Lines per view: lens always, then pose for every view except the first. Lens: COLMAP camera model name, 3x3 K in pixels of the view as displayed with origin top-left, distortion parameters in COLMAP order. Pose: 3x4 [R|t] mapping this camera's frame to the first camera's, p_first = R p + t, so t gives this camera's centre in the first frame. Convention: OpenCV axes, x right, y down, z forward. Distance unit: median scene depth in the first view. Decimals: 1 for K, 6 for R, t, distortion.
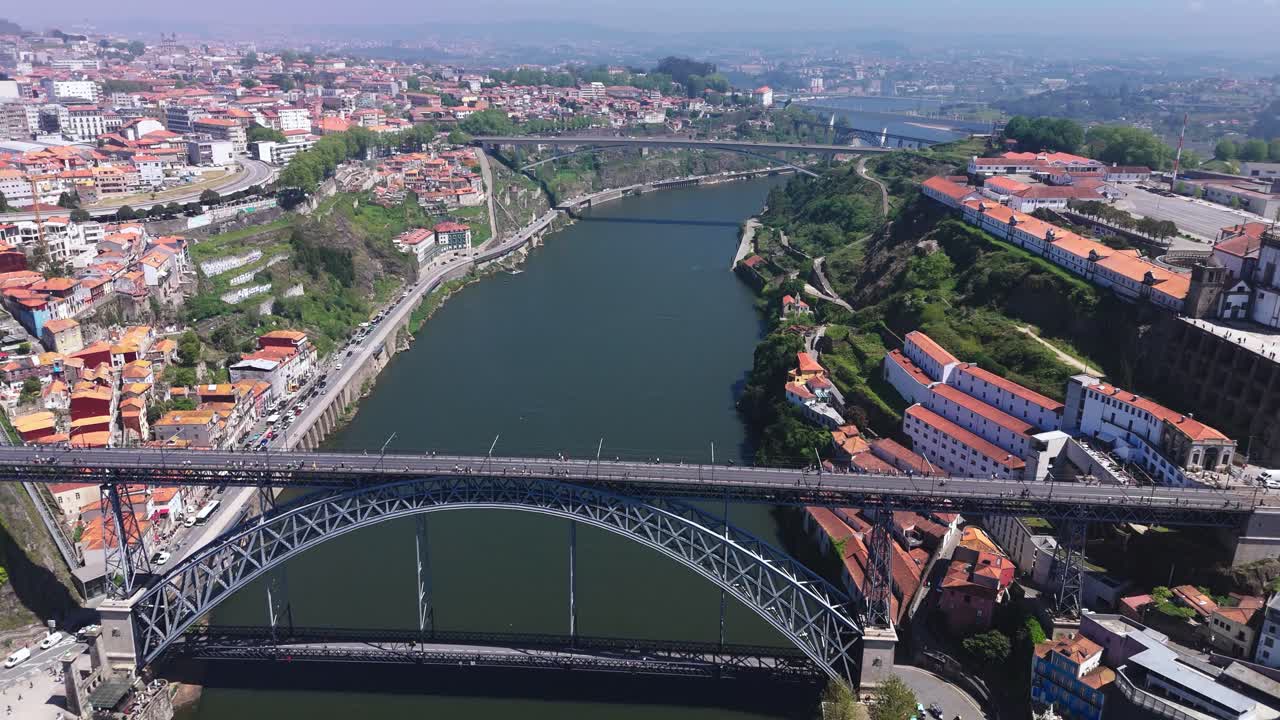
lens RADIAL K [[987.3, 0, 643.5], [0, 987.3, 366.4], [0, 0, 1]] dist [0.067713, -0.005027]
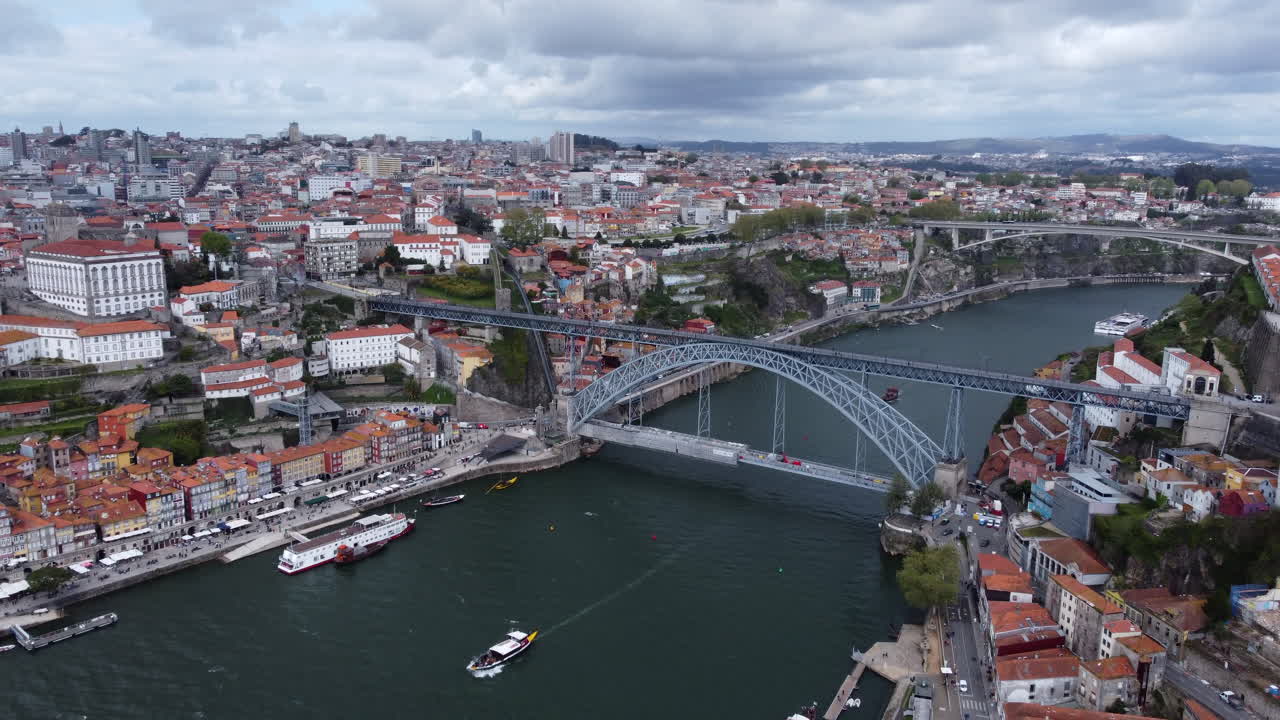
lens RADIAL K [[987.3, 0, 632.3], [0, 987.3, 356.2], [0, 0, 1]] dist [0.067713, -0.005027]
pose [[0.866814, 0.102685, -0.487944, 0.243648], [-0.158873, 0.984441, -0.075062, 0.127364], [0.472644, 0.142586, 0.869642, -0.291196]]
